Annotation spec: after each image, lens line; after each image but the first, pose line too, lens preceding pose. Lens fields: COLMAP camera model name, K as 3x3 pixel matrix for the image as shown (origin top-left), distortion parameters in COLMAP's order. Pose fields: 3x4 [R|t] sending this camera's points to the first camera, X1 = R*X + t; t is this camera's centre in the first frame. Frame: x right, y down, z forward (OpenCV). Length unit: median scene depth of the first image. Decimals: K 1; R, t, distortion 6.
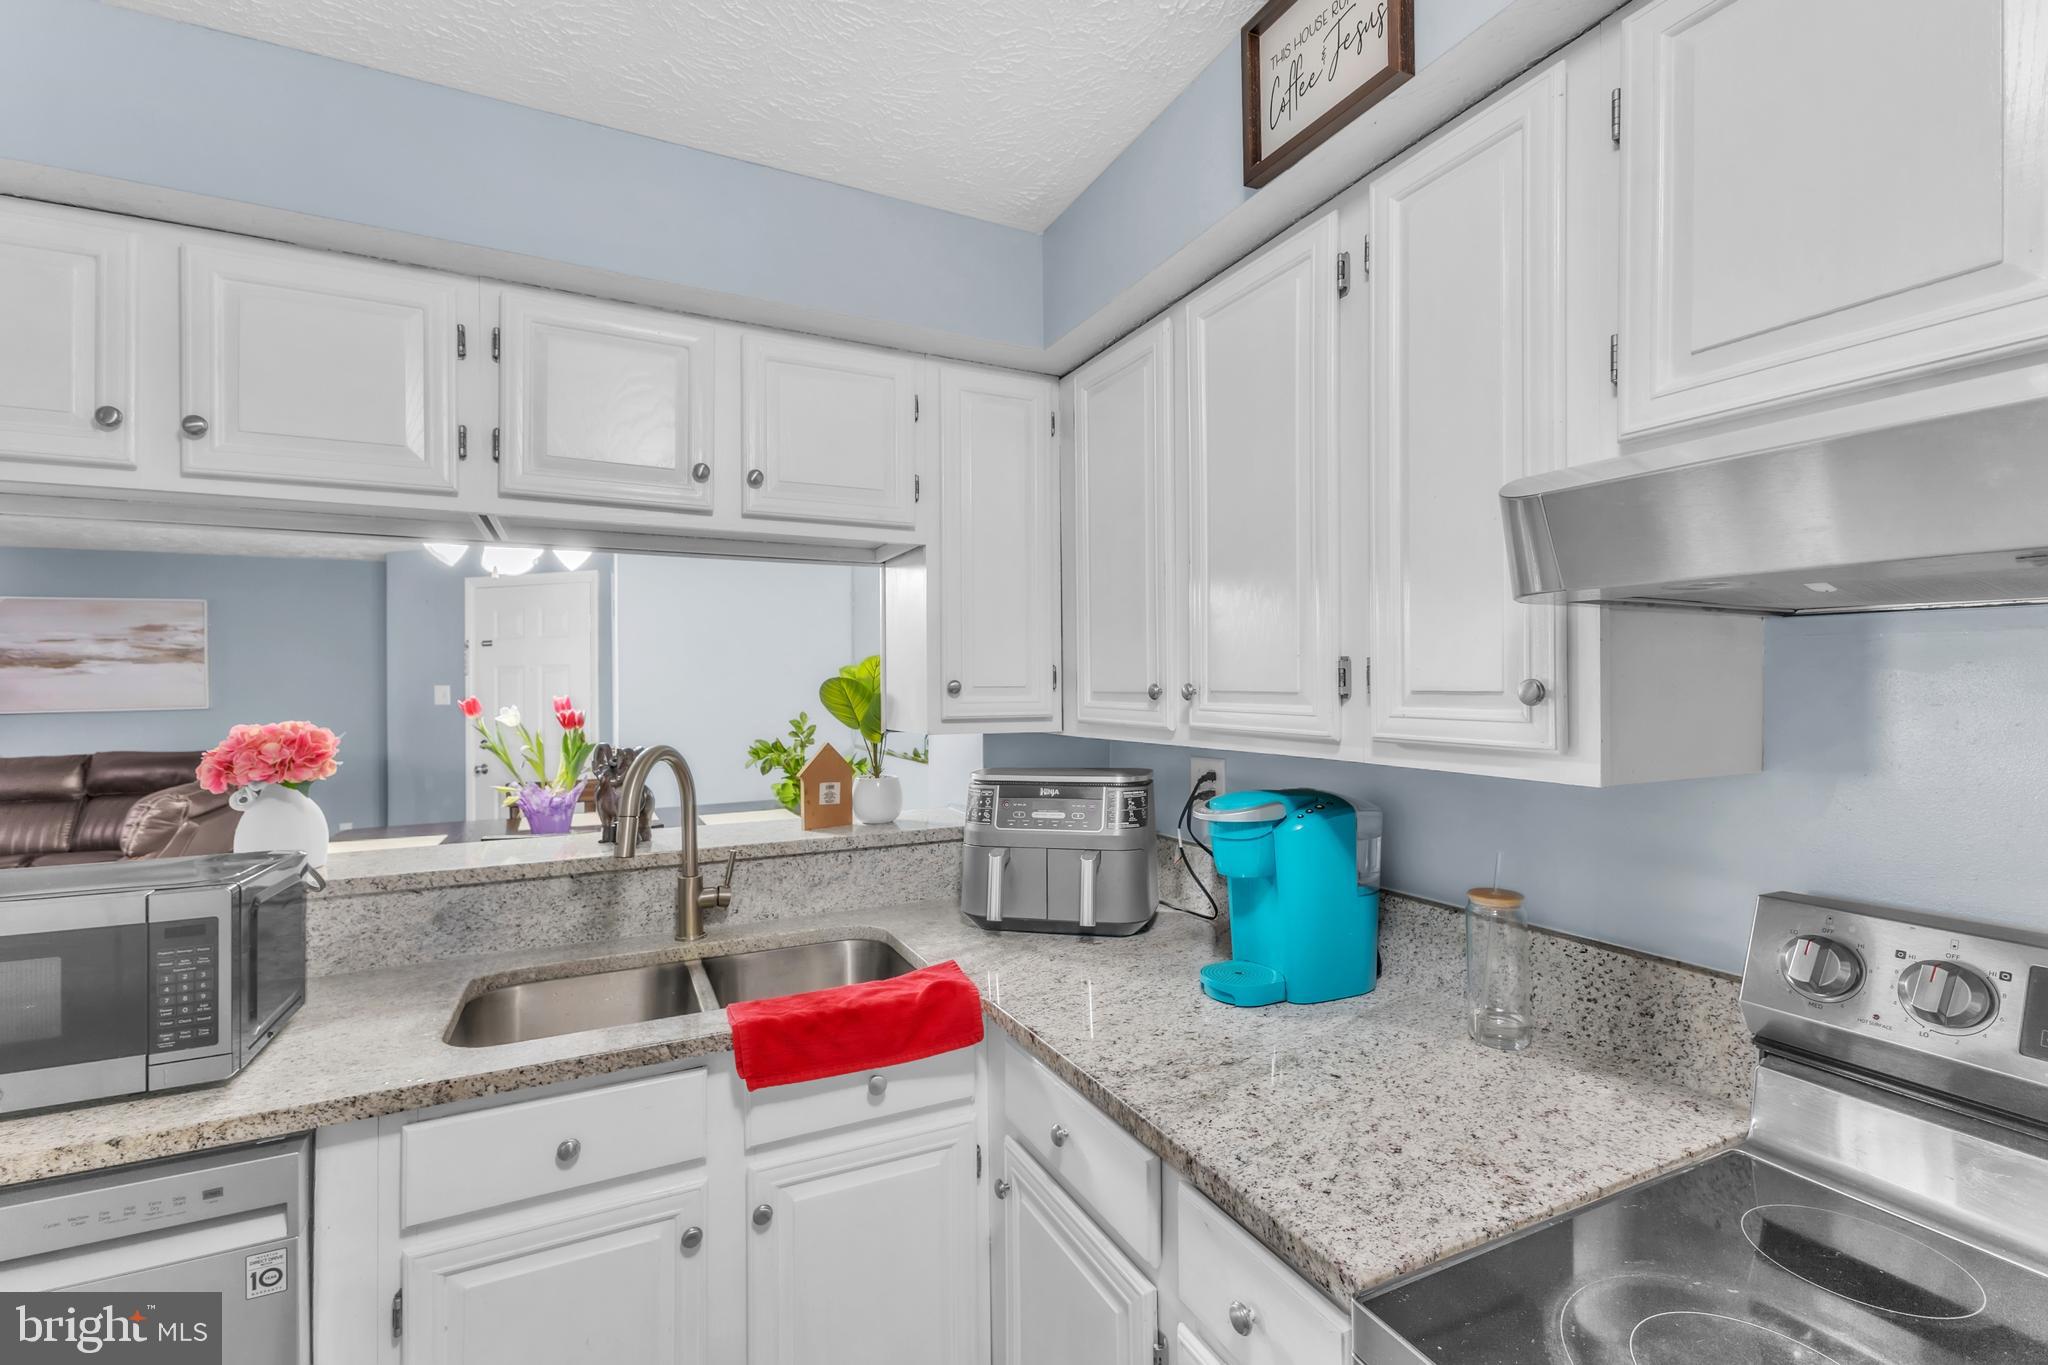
lens RADIAL K [[881.3, 0, 1022.5], [0, 881.3, 678.2], [0, 0, 1]] dist [0.019968, -0.007155]
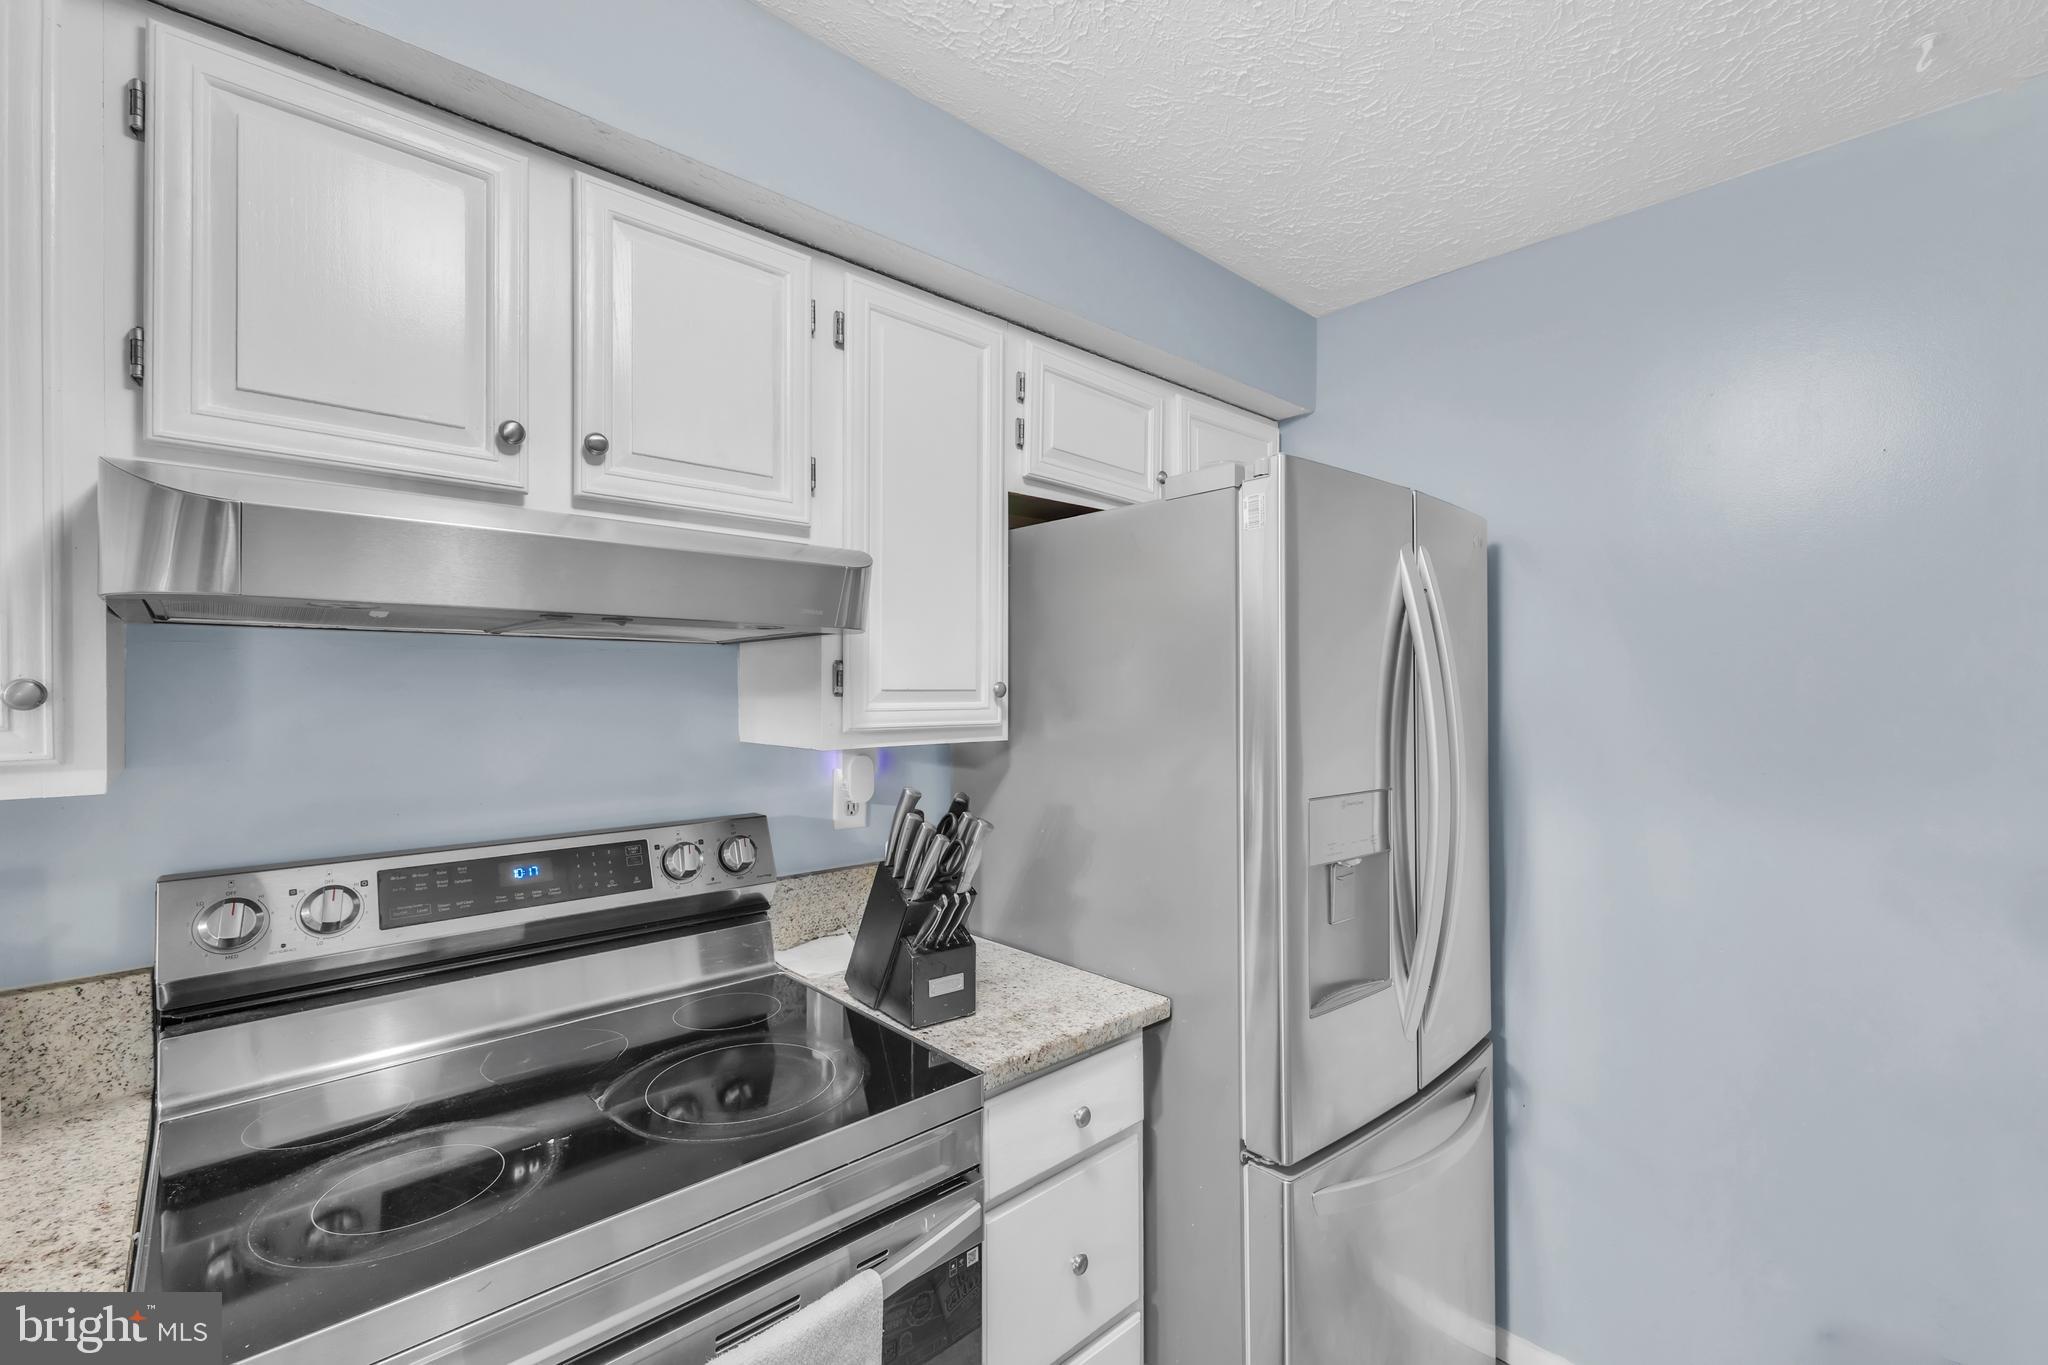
lens RADIAL K [[881.3, 0, 1022.5], [0, 881.3, 678.2], [0, 0, 1]] dist [0.019968, -0.007155]
pose [[-0.282217, 0.009971, 0.959299, -0.432854], [-0.000571, 0.999944, -0.010561, 0.007163], [-0.959350, -0.003528, -0.282196, 0.262676]]
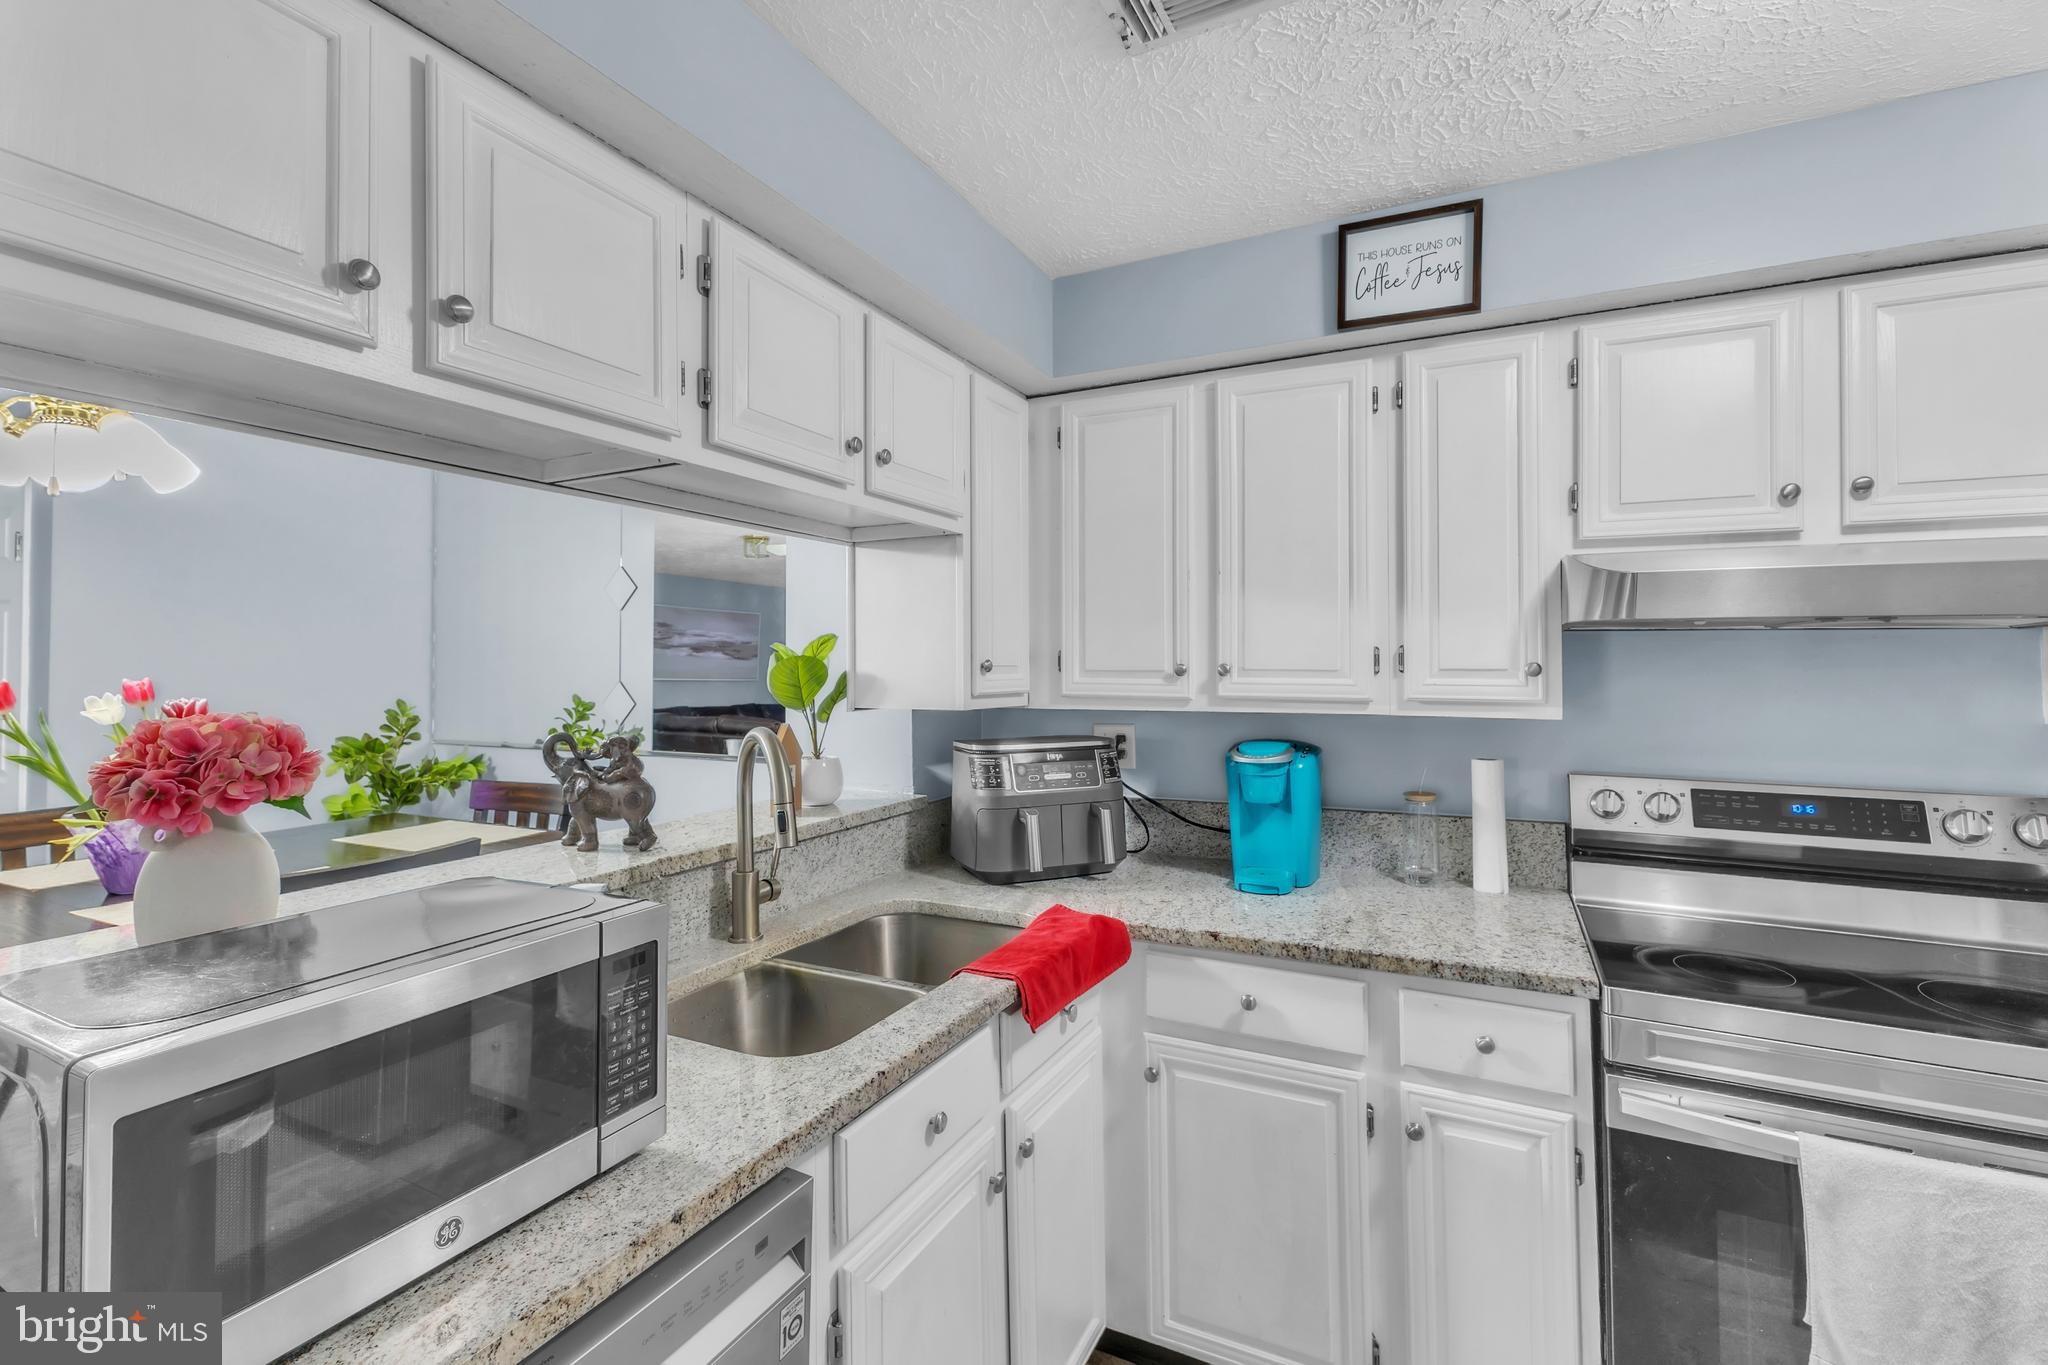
lens RADIAL K [[900.9, 0, 1018.3], [0, 900.9, 644.6], [0, 0, 1]] dist [0.019684, -0.008368]
pose [[0.793849, 0.019937, 0.607789, -1.155592], [-0.008210, 0.999723, -0.022069, 0.012267], [-0.608060, 0.012530, 0.793792, 0.134292]]
